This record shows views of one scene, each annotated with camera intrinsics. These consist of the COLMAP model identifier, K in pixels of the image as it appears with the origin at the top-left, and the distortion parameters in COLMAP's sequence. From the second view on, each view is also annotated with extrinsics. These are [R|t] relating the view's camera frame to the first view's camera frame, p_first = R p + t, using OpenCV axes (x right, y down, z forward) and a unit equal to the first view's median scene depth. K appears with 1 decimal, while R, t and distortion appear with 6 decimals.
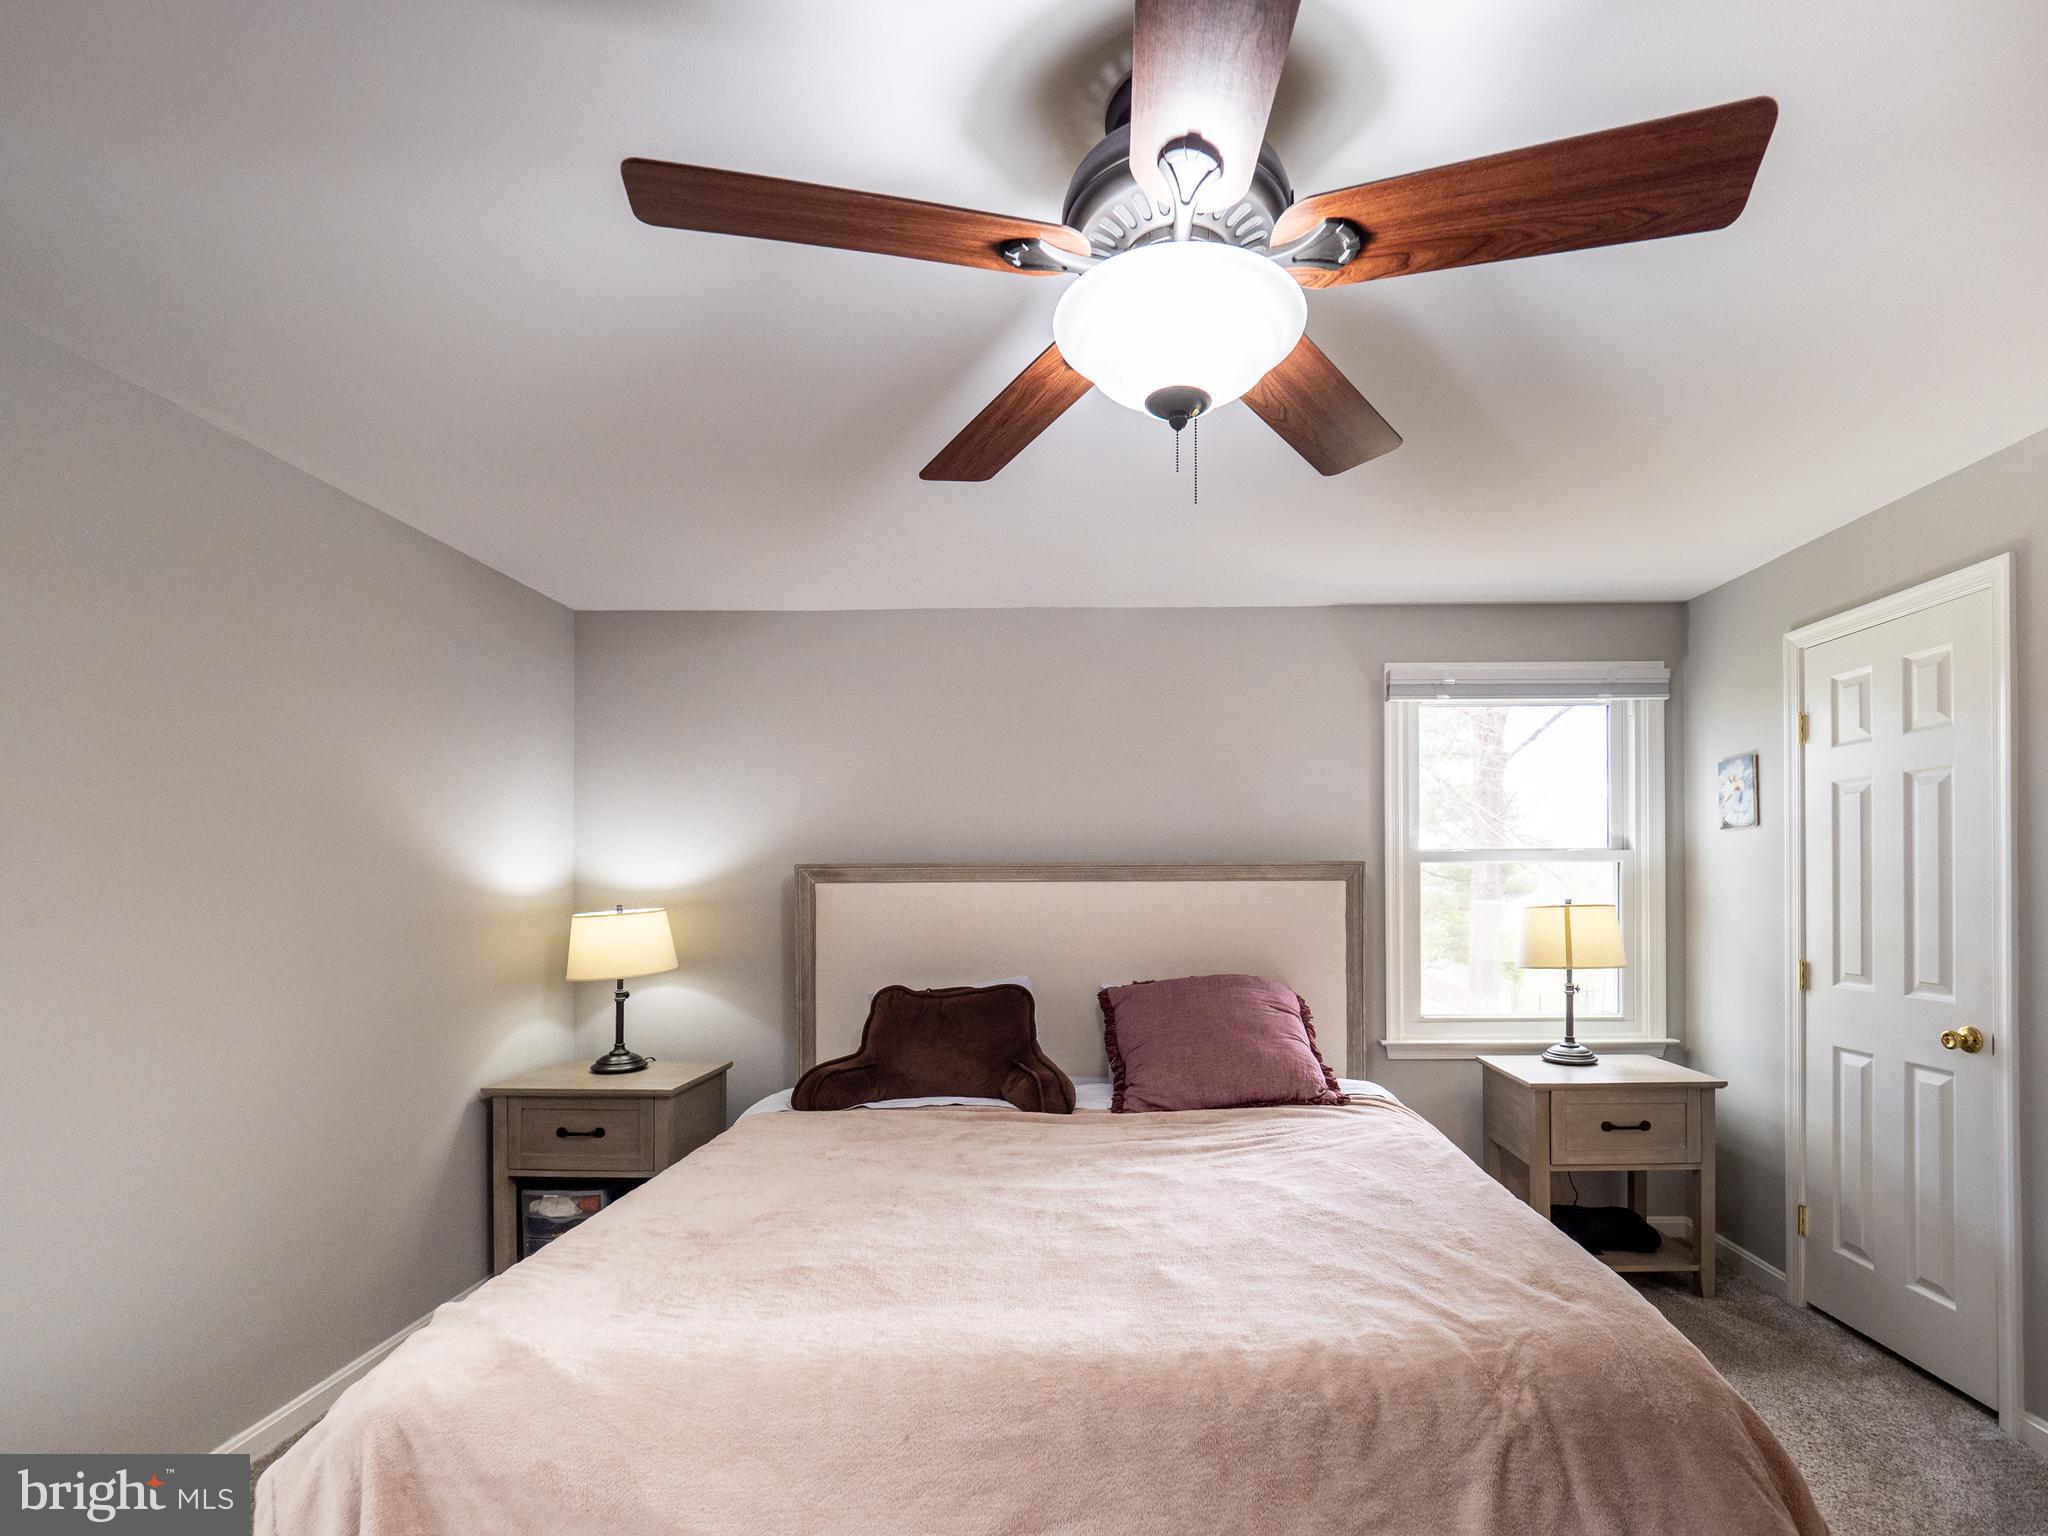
lens RADIAL K [[951.6, 0, 1026.6], [0, 951.6, 892.2], [0, 0, 1]] dist [-0.008840, -0.000992]
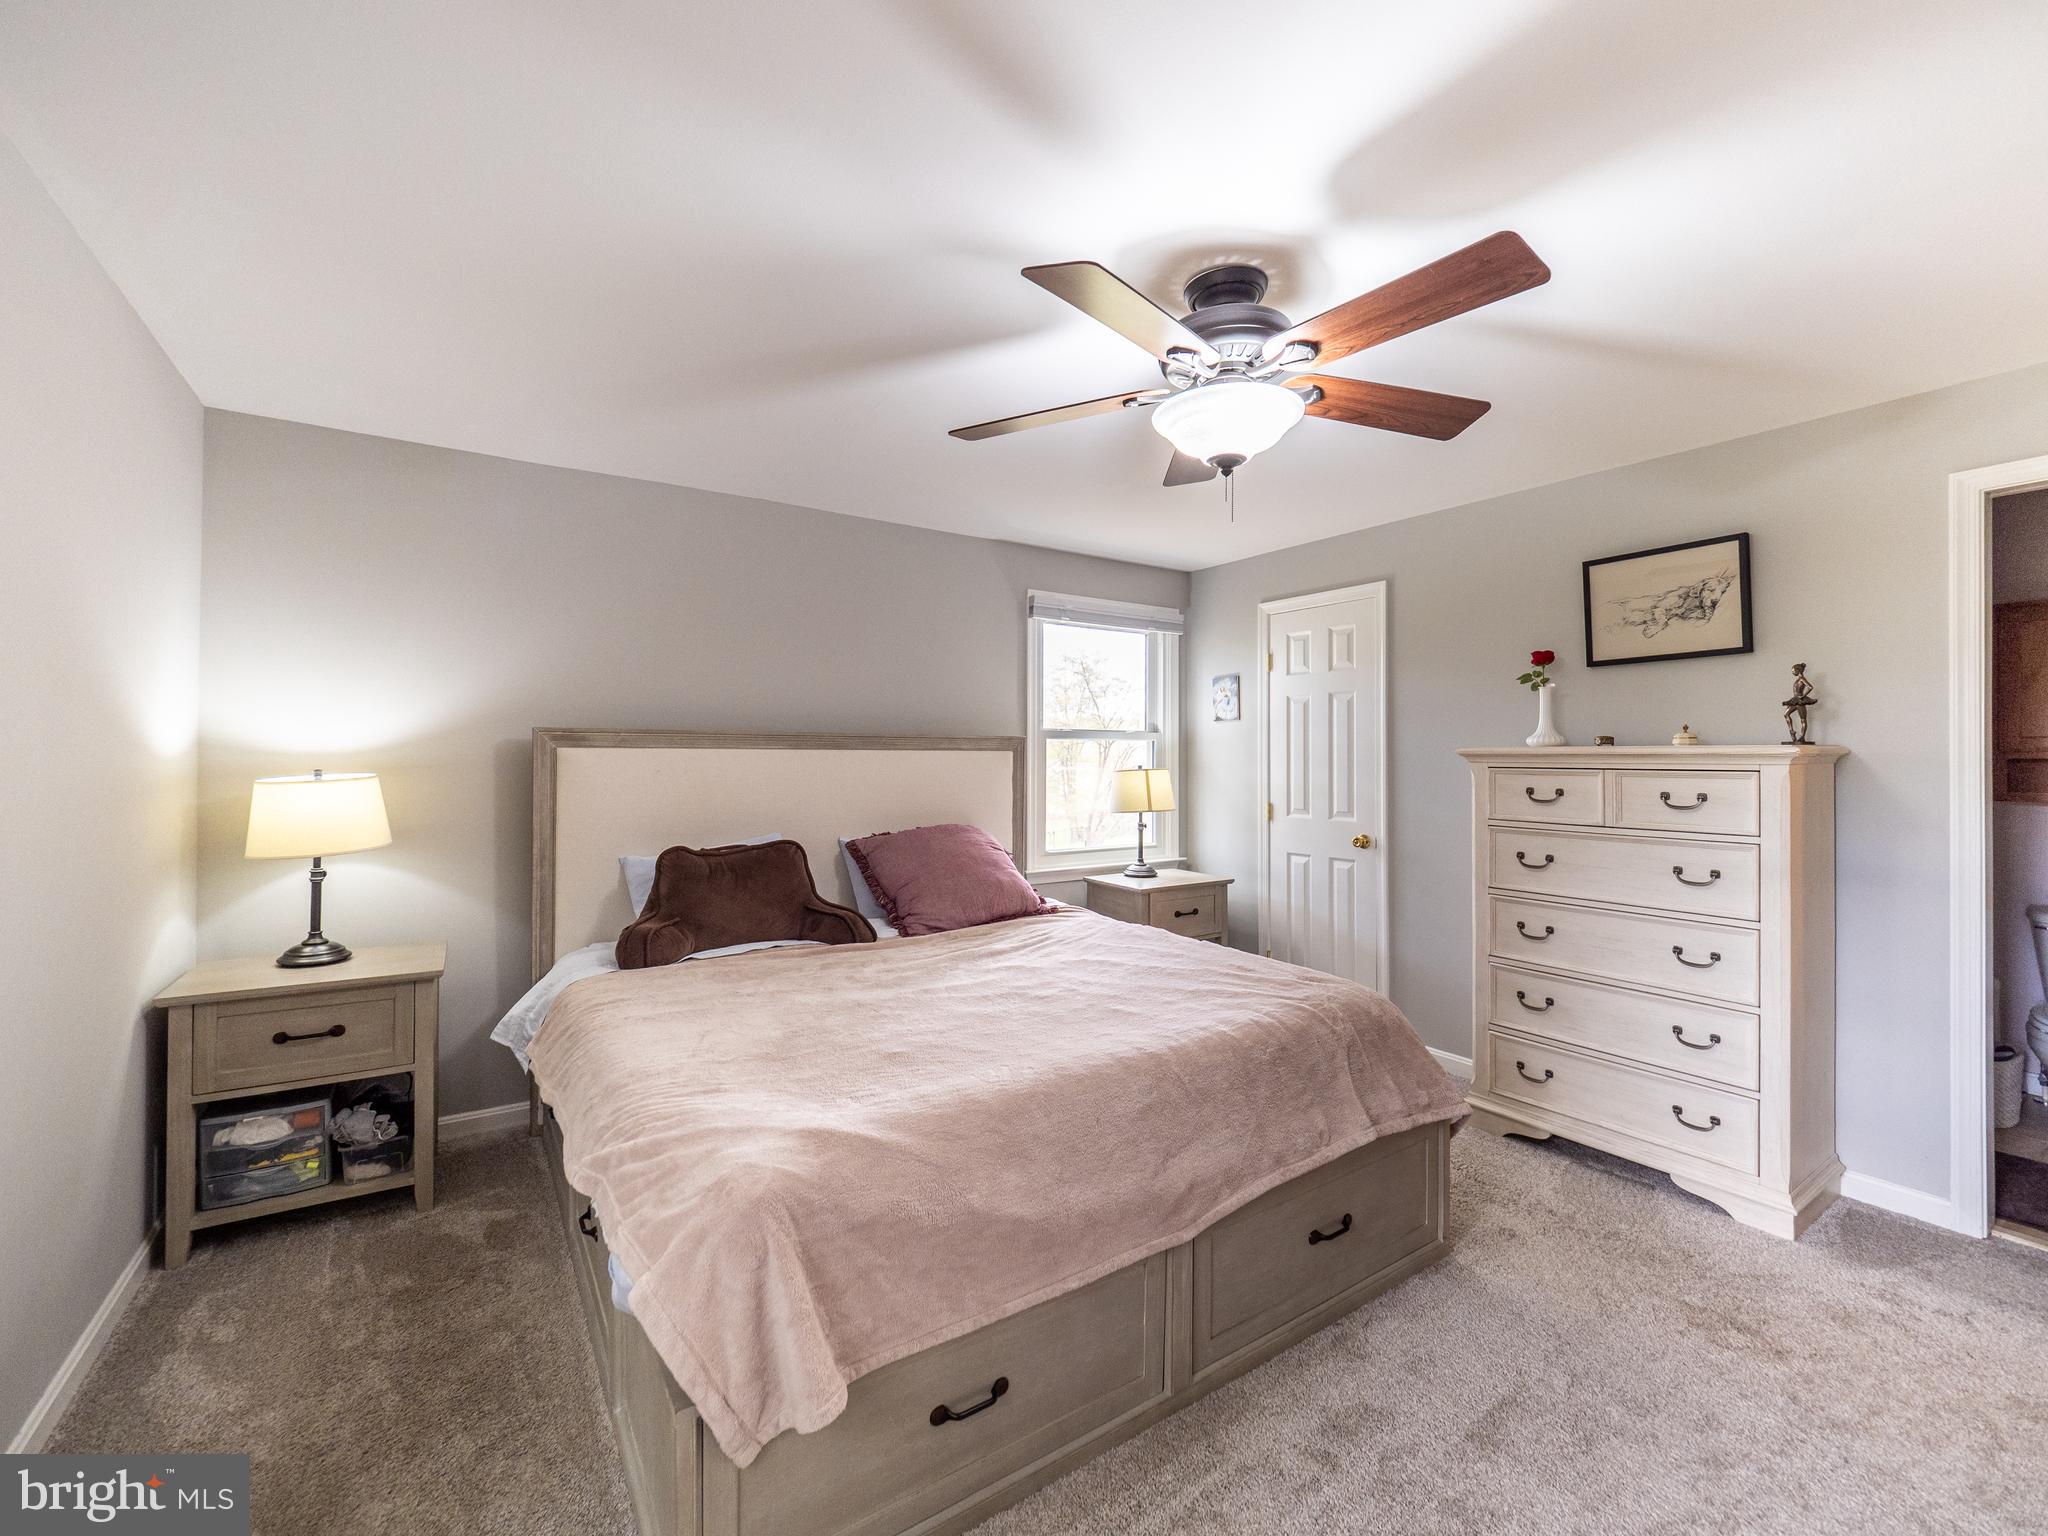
lens RADIAL K [[875.0, 0, 1055.8], [0, 875.0, 763.1], [0, 0, 1]] dist [-0.000027, -0.000314]
pose [[0.814924, 0.003899, 0.579554, -0.342974], [-0.004297, 0.999991, -0.000687, 0.005315], [-0.579551, -0.001930, 0.814933, -0.030550]]
